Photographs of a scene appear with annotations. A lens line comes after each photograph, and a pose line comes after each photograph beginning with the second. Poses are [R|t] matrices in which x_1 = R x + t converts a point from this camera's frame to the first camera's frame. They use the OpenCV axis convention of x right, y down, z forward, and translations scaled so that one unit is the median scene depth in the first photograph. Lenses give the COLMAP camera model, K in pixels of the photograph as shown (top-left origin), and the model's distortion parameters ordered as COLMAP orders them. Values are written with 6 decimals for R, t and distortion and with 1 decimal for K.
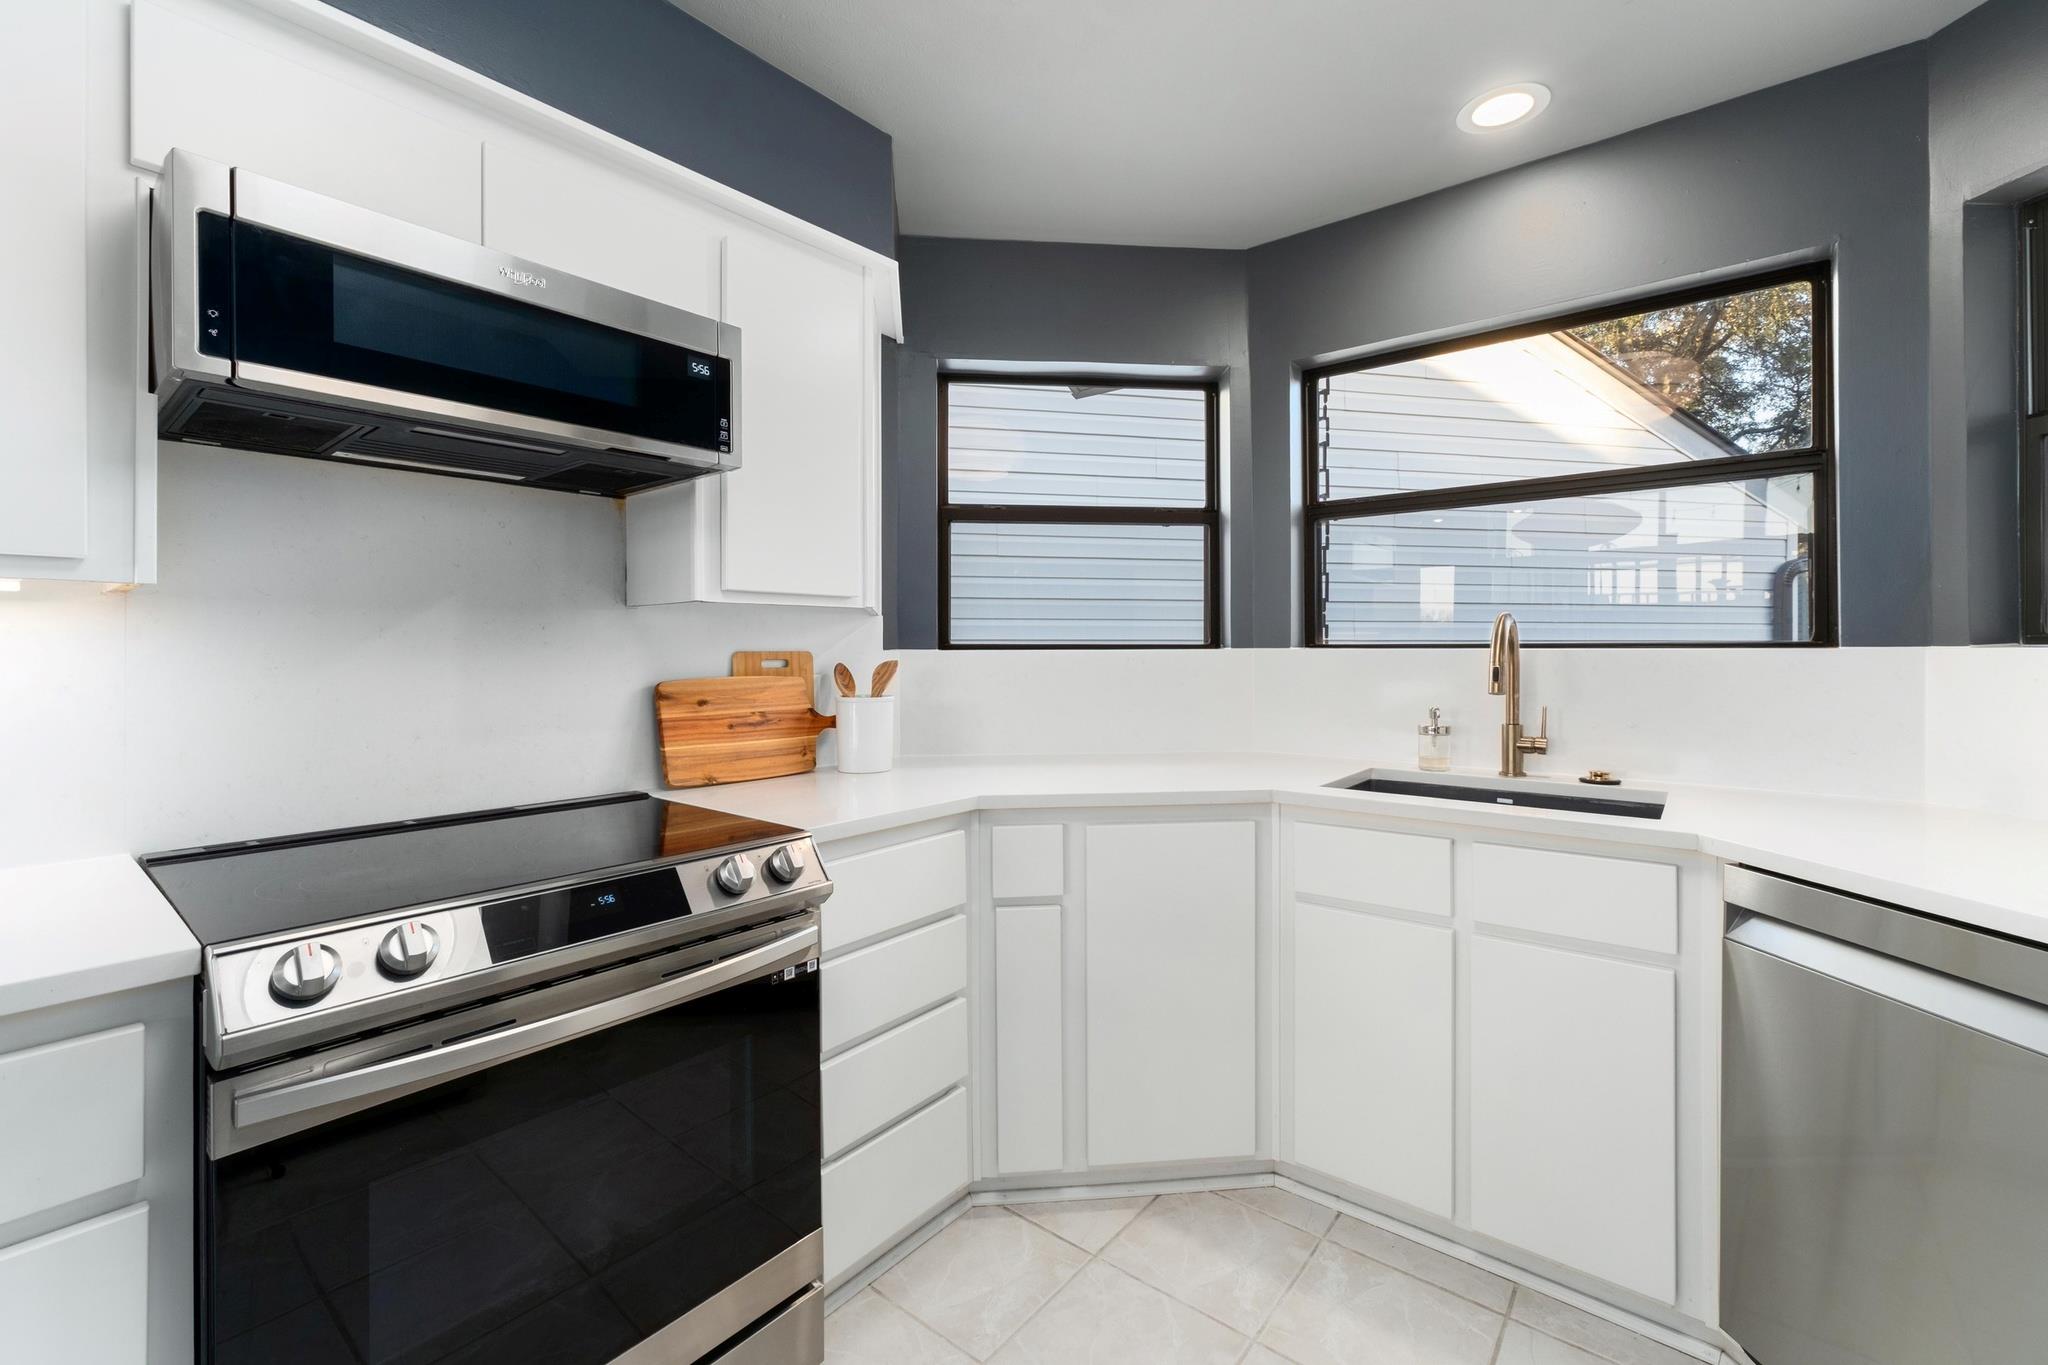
lens RADIAL K [[860.1, 0, 972.0], [0, 860.1, 645.6], [0, 0, 1]] dist [-0.003177, -0.000038]
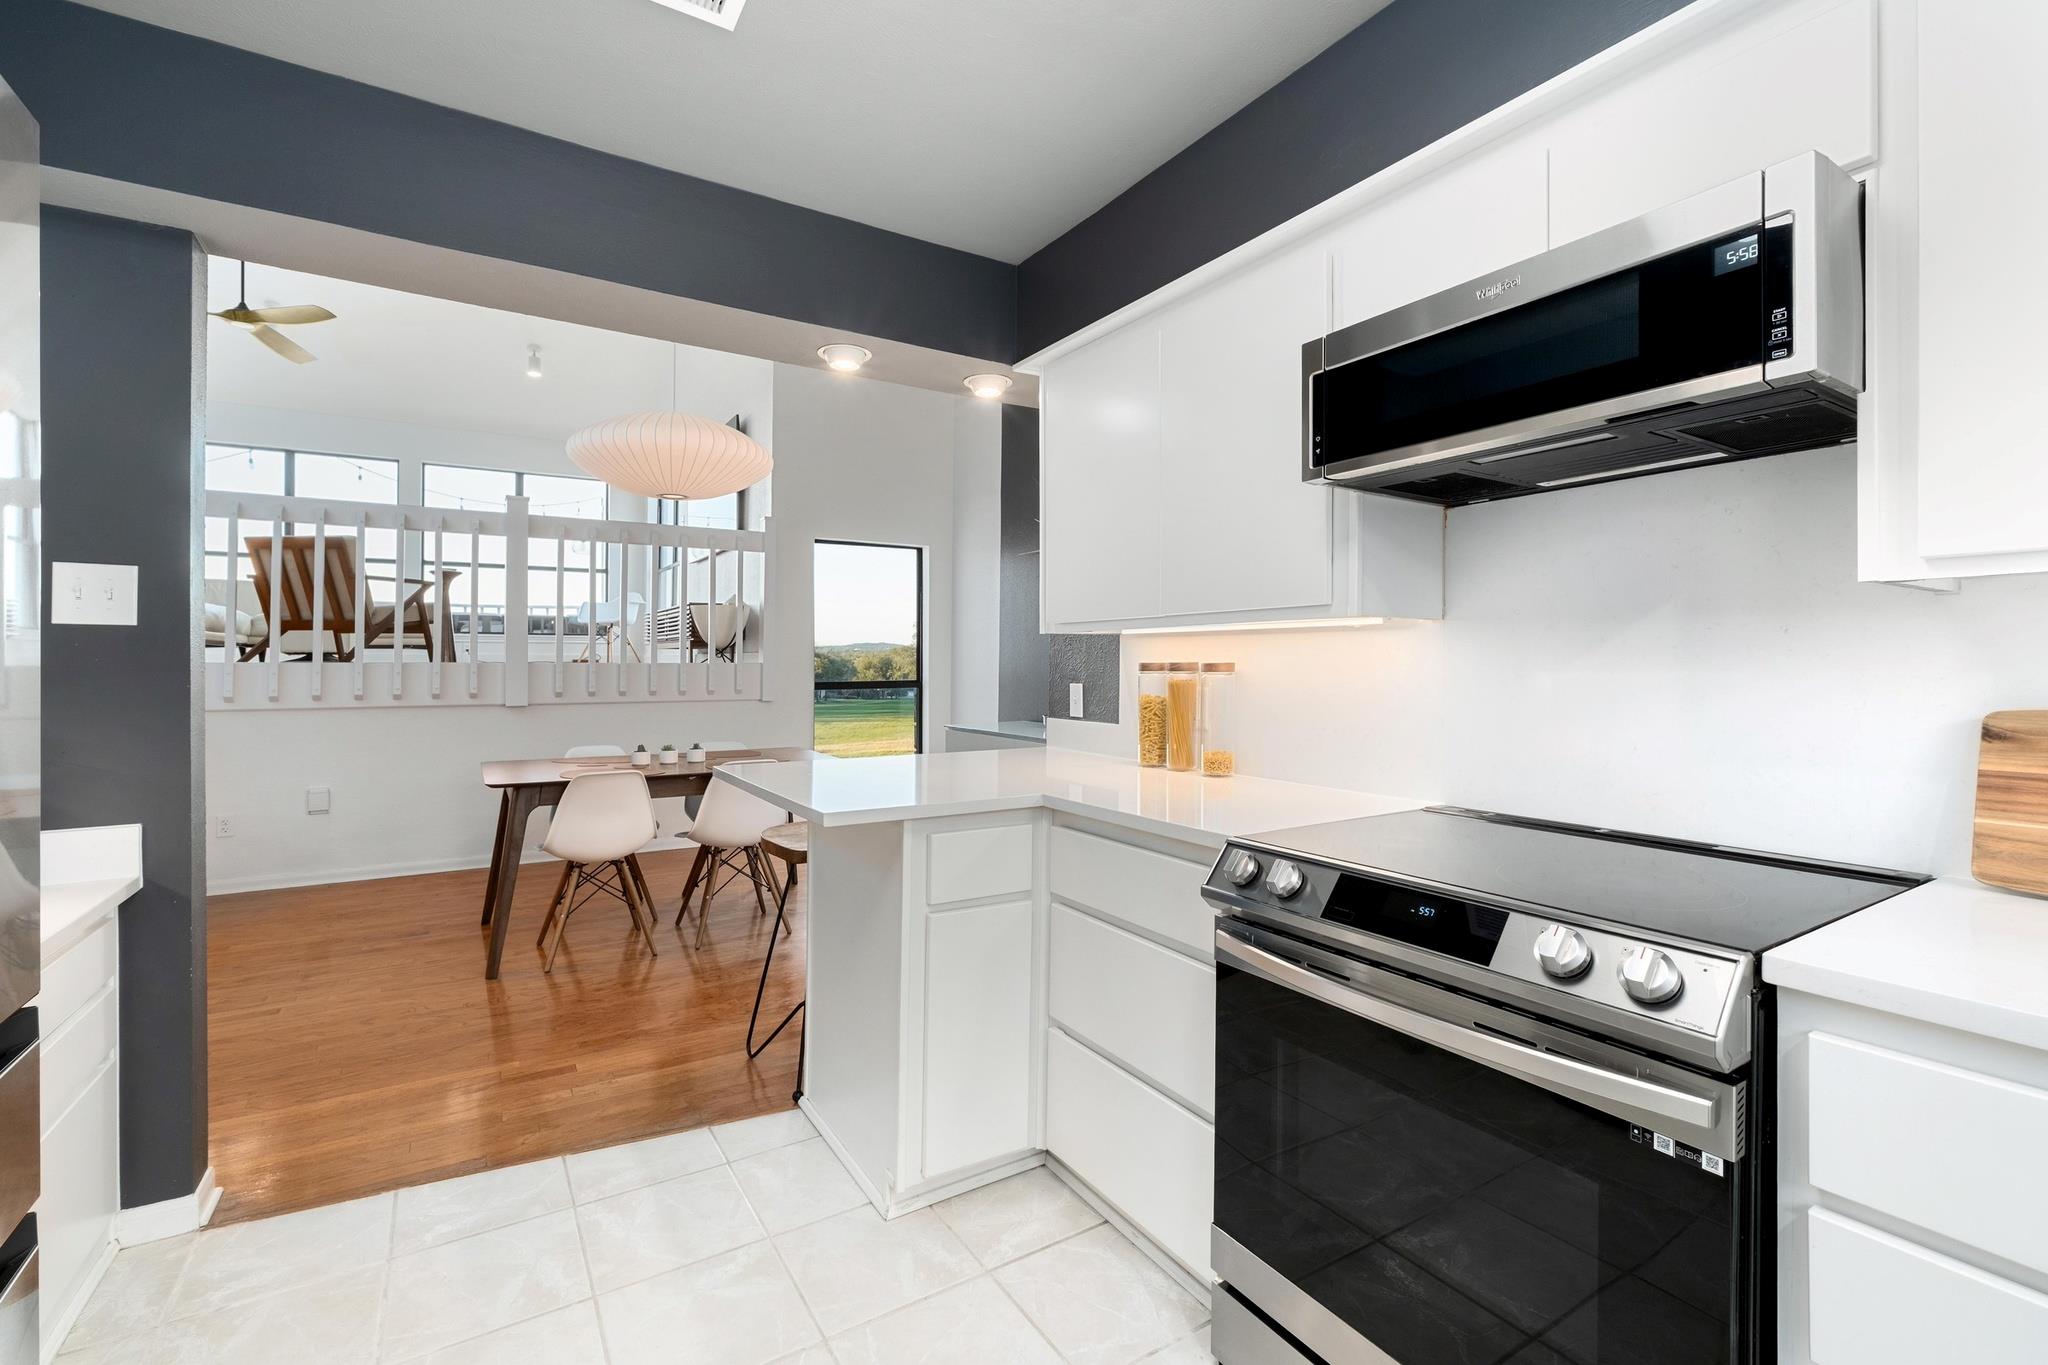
lens RADIAL K [[911.4, 0, 1017.2], [0, 911.4, 674.8], [0, 0, 1]] dist [0.001755, -0.000043]
pose [[-0.283487, 0.008266, -0.958940, 0.554708], [0.001905, 0.999966, 0.008057, 0.008575], [0.958974, 0.000457, -0.283493, 0.654902]]
